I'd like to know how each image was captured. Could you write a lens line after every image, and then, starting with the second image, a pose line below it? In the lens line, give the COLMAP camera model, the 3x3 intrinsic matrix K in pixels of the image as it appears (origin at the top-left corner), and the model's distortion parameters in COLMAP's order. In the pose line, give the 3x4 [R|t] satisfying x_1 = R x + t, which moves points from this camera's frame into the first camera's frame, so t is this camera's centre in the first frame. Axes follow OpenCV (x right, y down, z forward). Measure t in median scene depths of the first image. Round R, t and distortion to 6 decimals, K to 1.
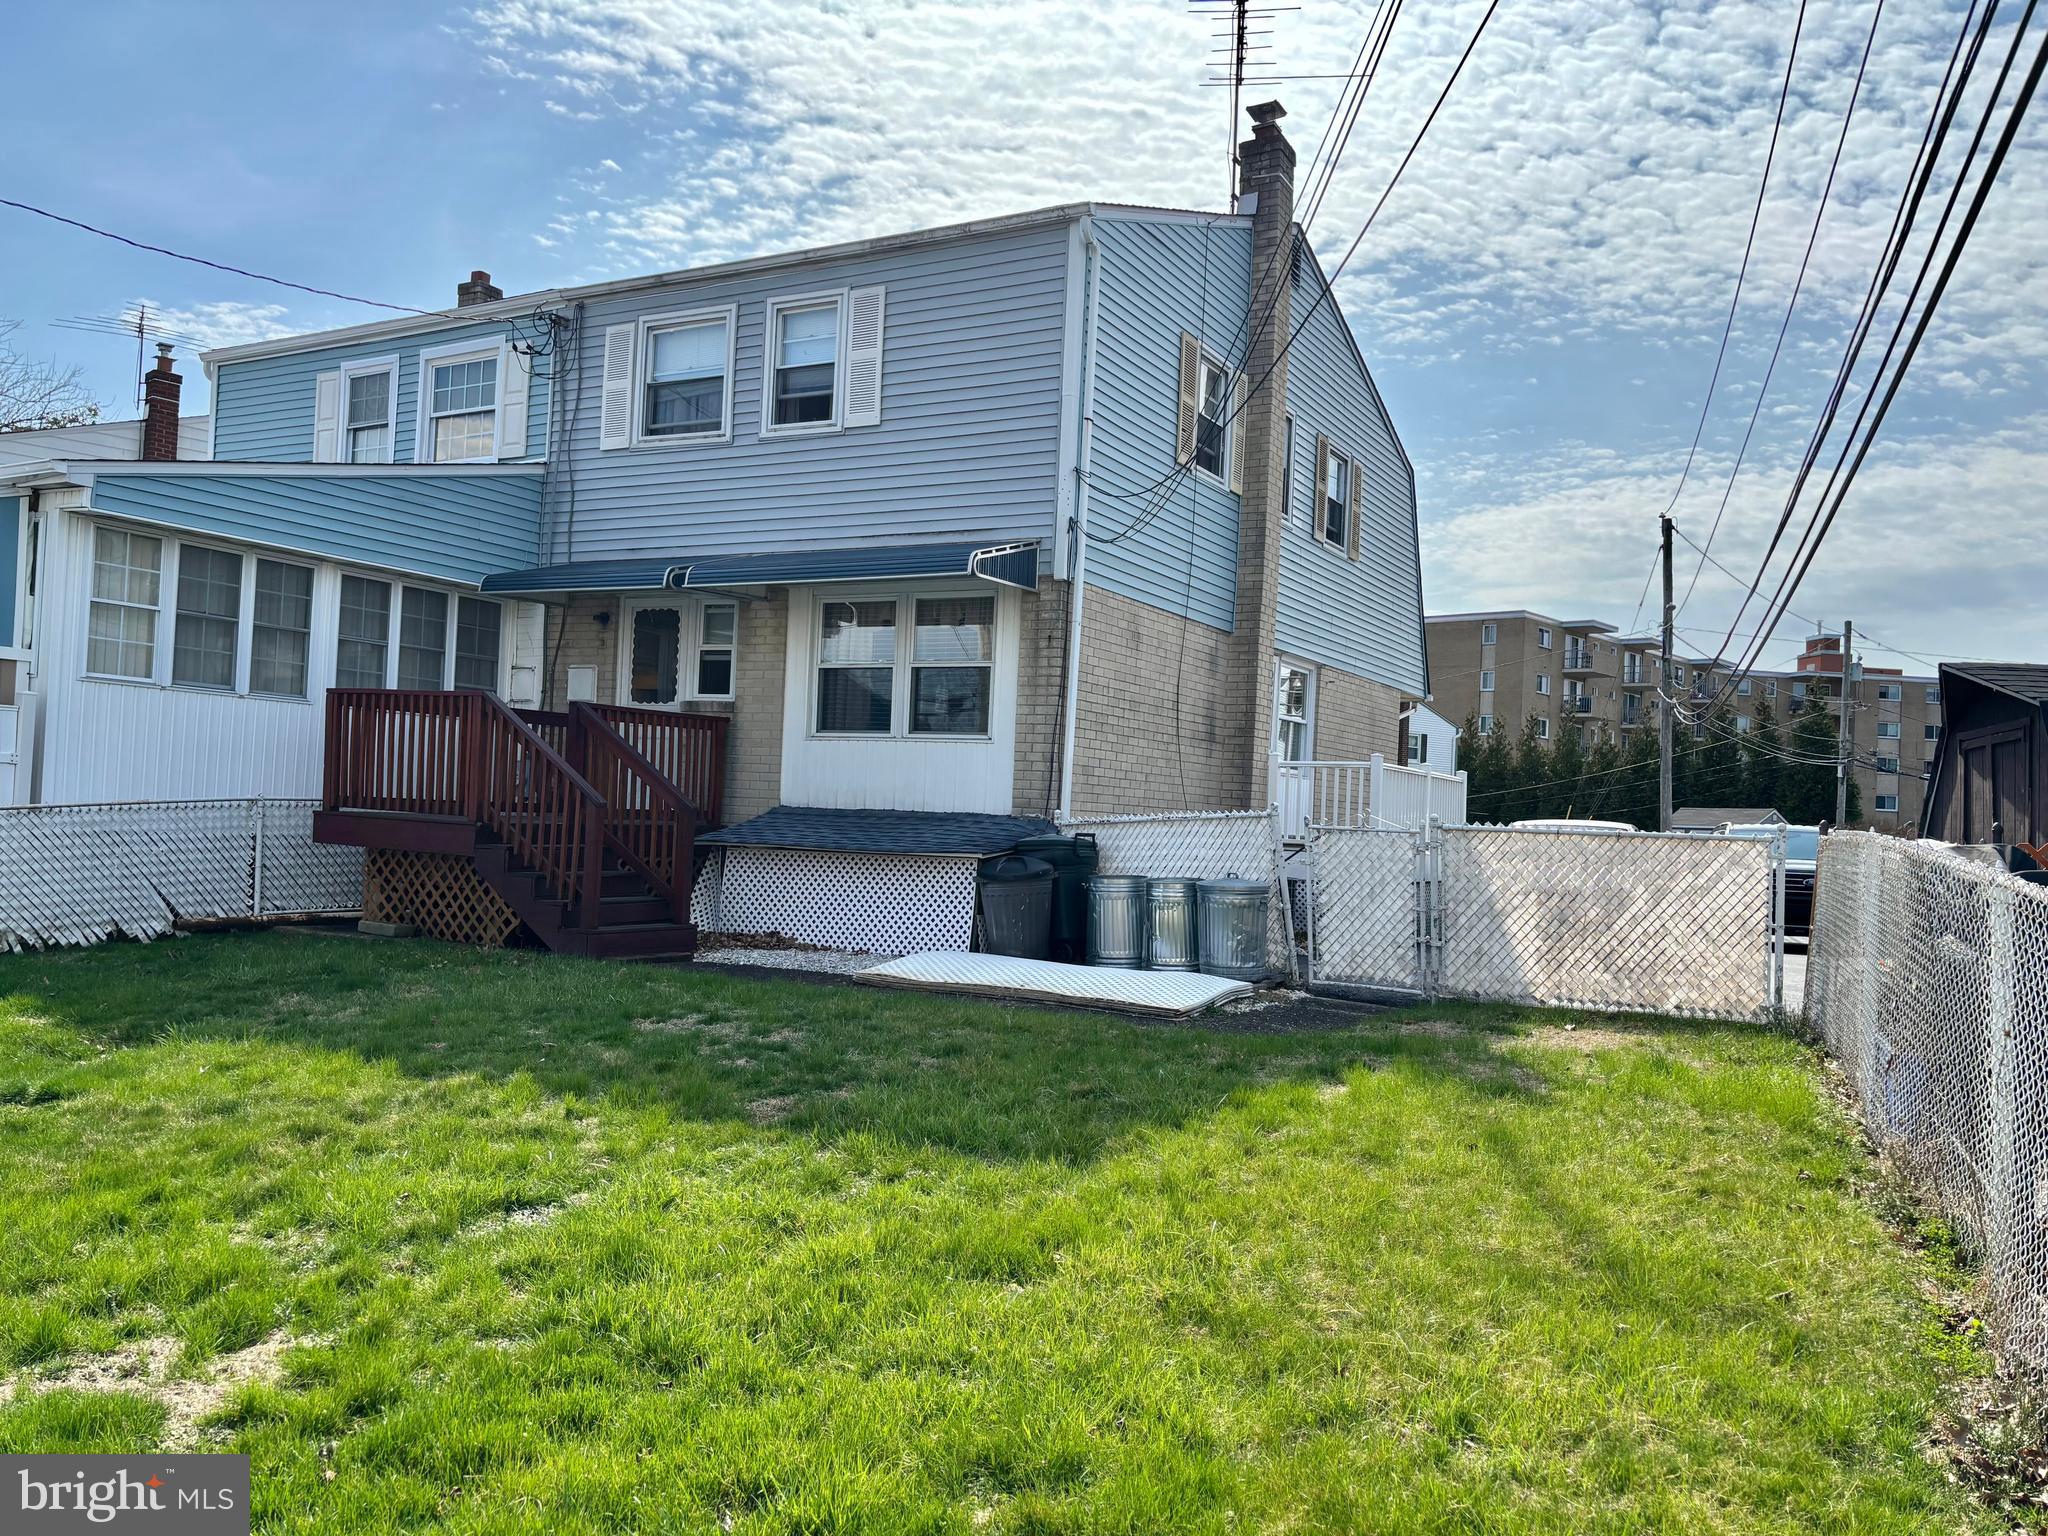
lens RADIAL K [[1550.6, 0, 1016.5], [0, 1550.6, 787.4], [0, 0, 1]] dist [0.028936, -0.021513]
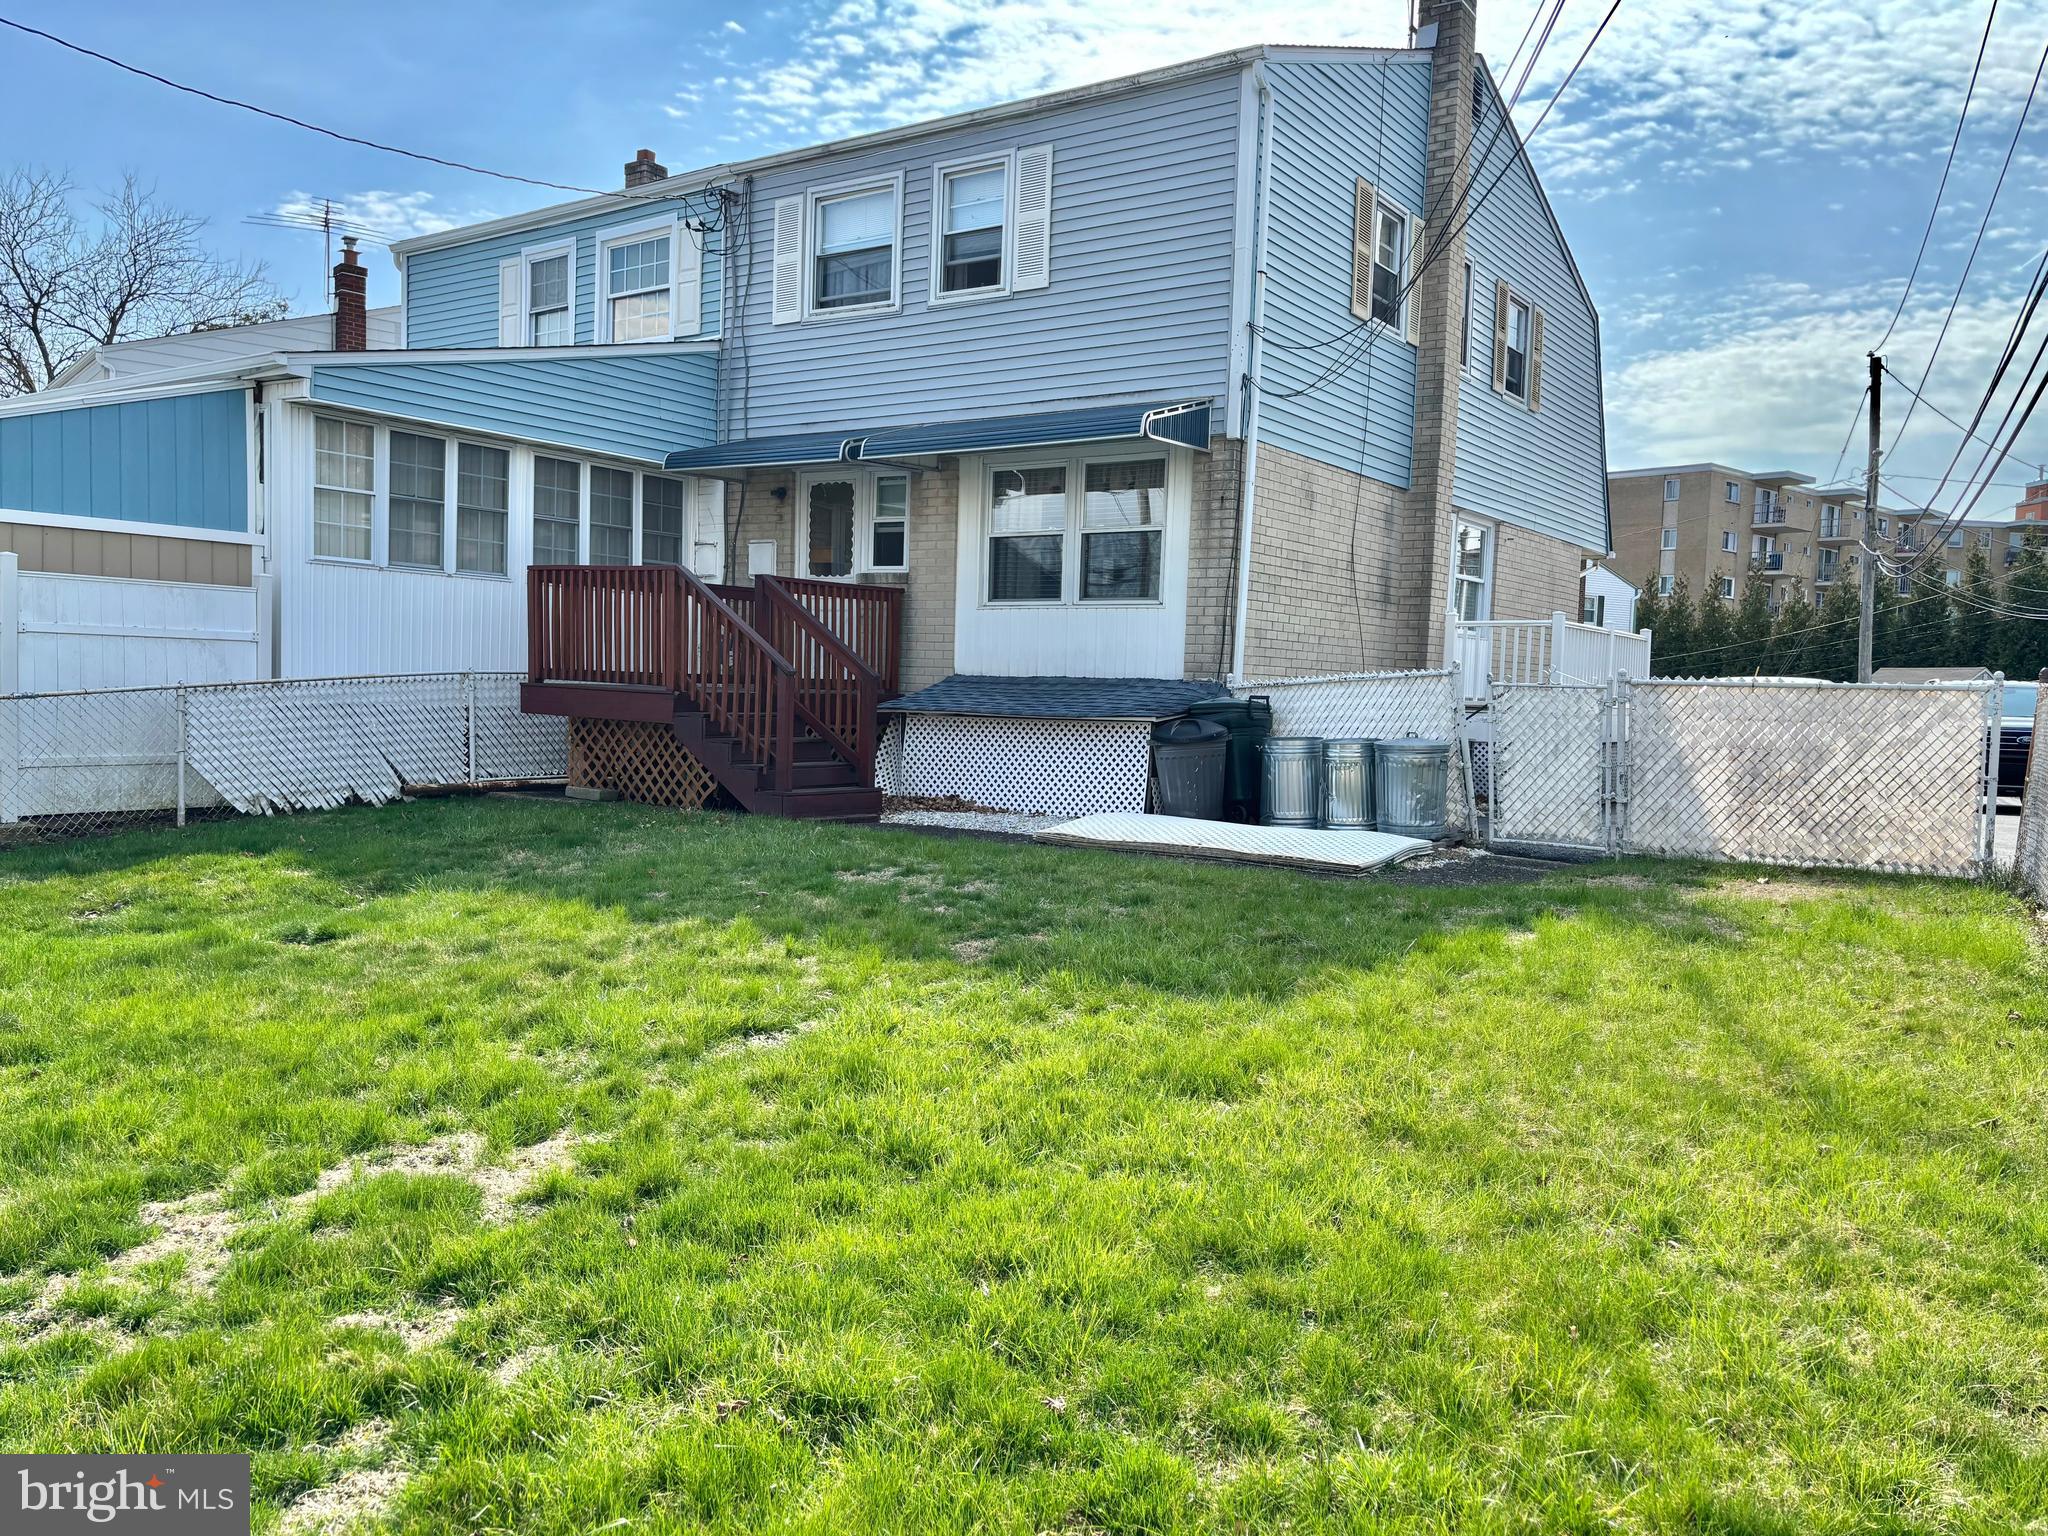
lens RADIAL K [[1550.6, 0, 1013.5], [0, 1550.6, 780.7], [0, 0, 1]] dist [0.028936, -0.021513]
pose [[0.994686, -0.006974, -0.102719, -0.010655], [0.014875, 0.996970, 0.076349, 0.005380], [0.101875, -0.077472, 0.991776, -0.016679]]
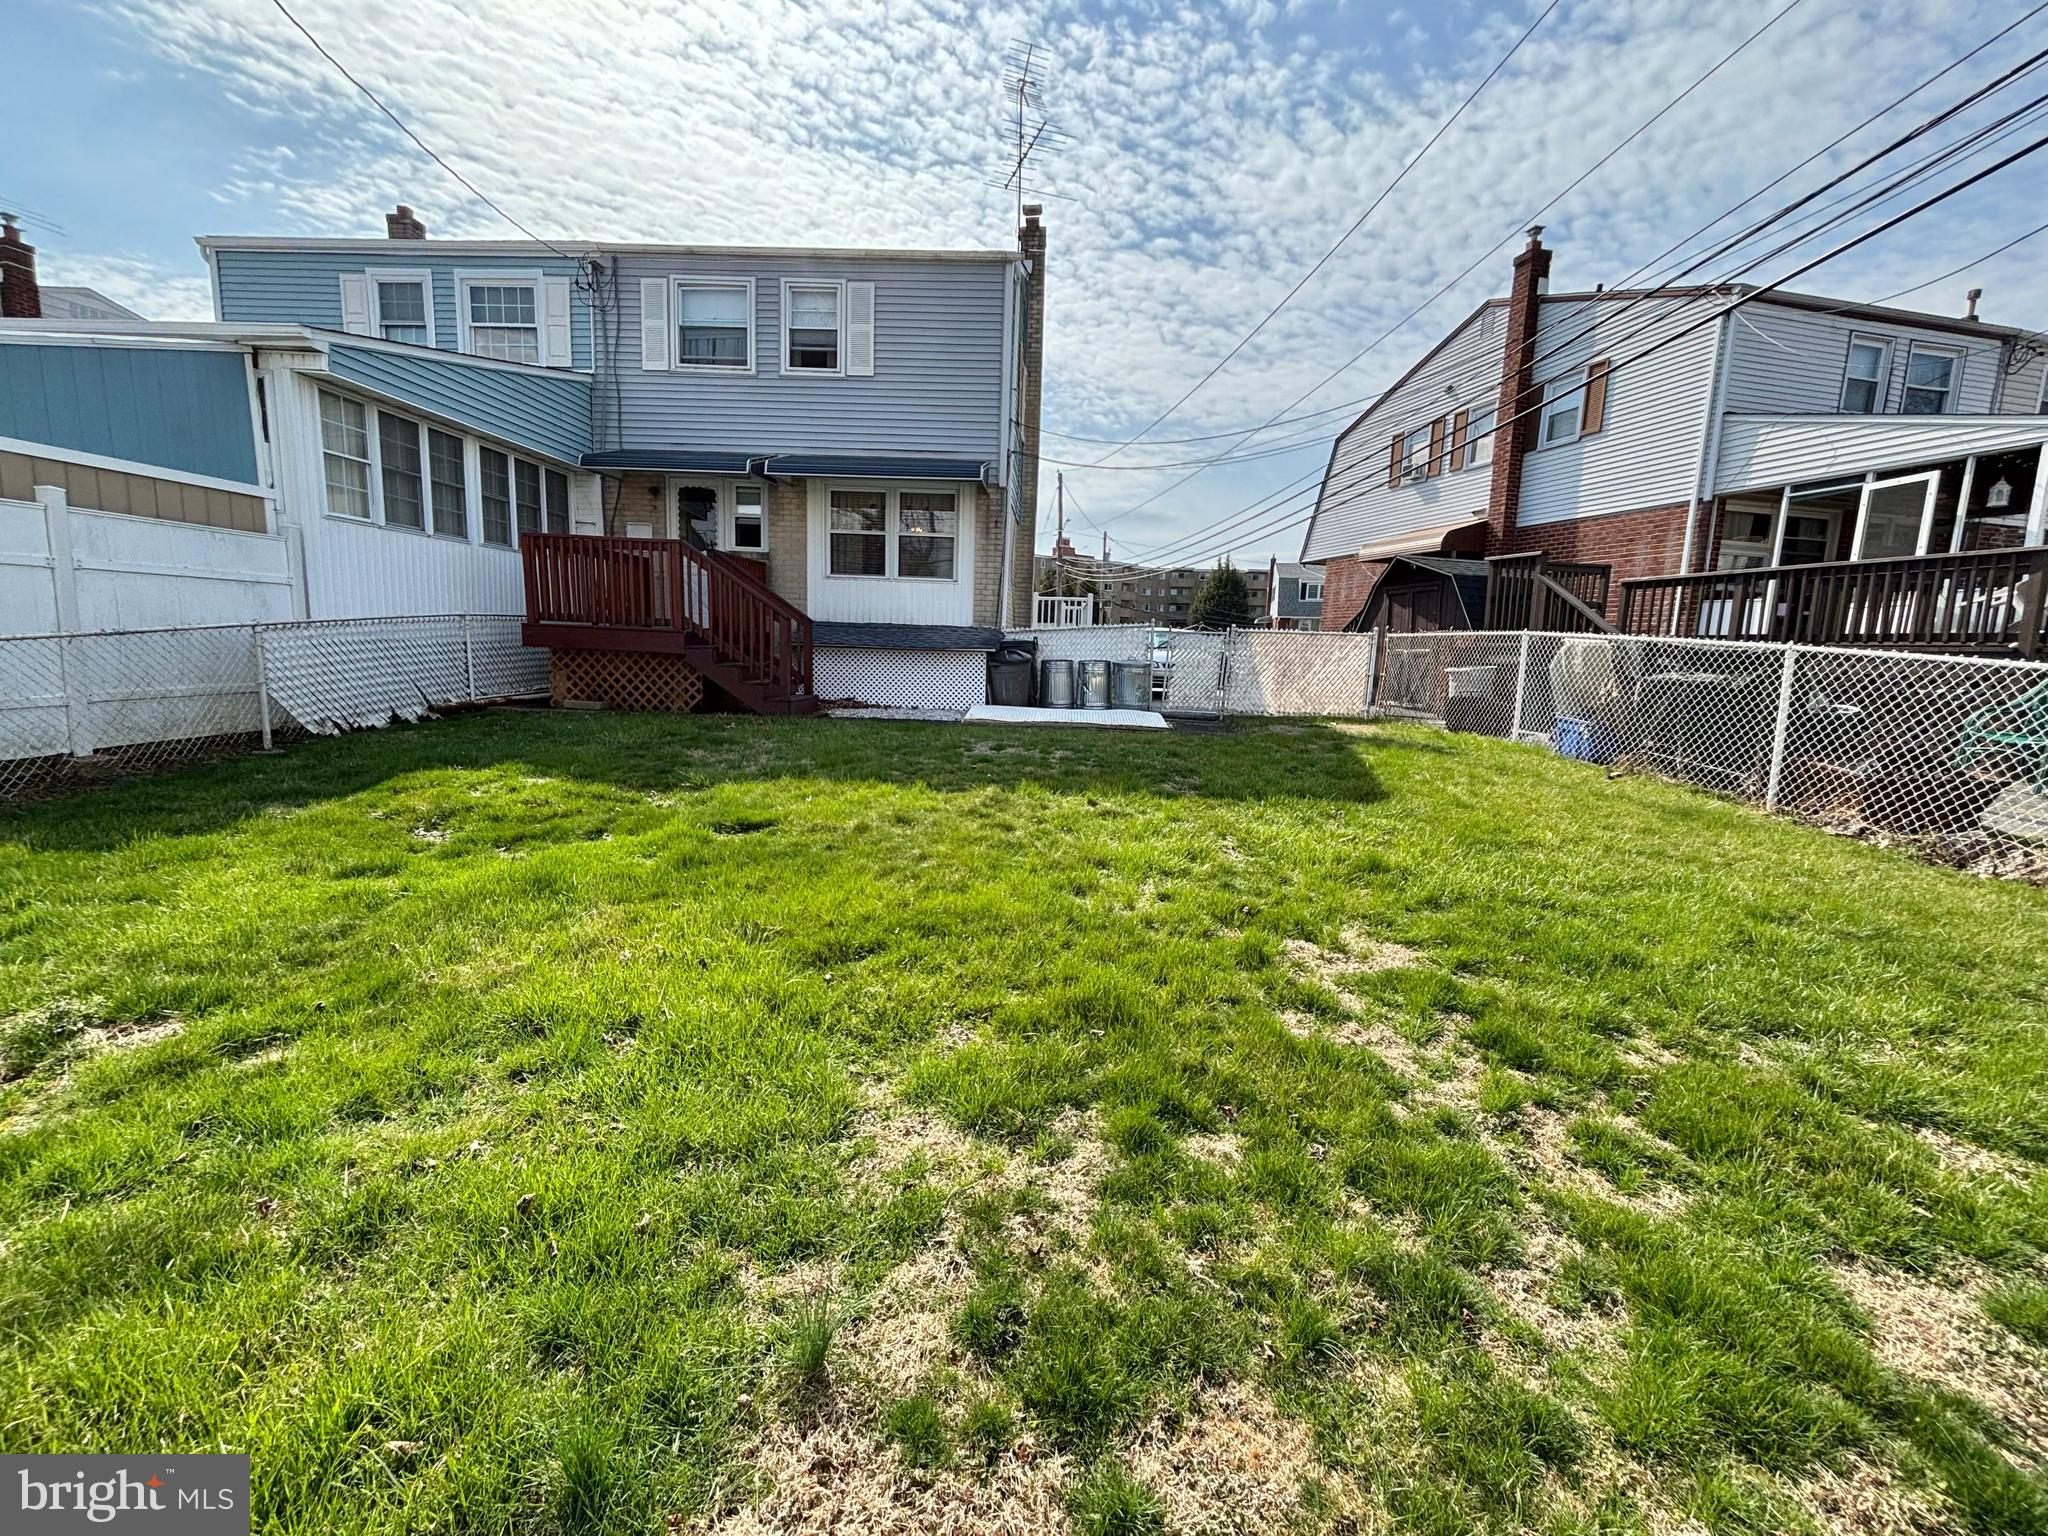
lens RADIAL K [[829.2, 0, 1066.1], [0, 829.2, 762.8], [0, 0, 1]] dist [0.000925, 0.000236]
pose [[0.895283, -0.075066, 0.439128, -0.337076], [-0.005302, 0.983837, 0.178991, 0.002339], [-0.445466, -0.162576, 0.880414, 0.106523]]
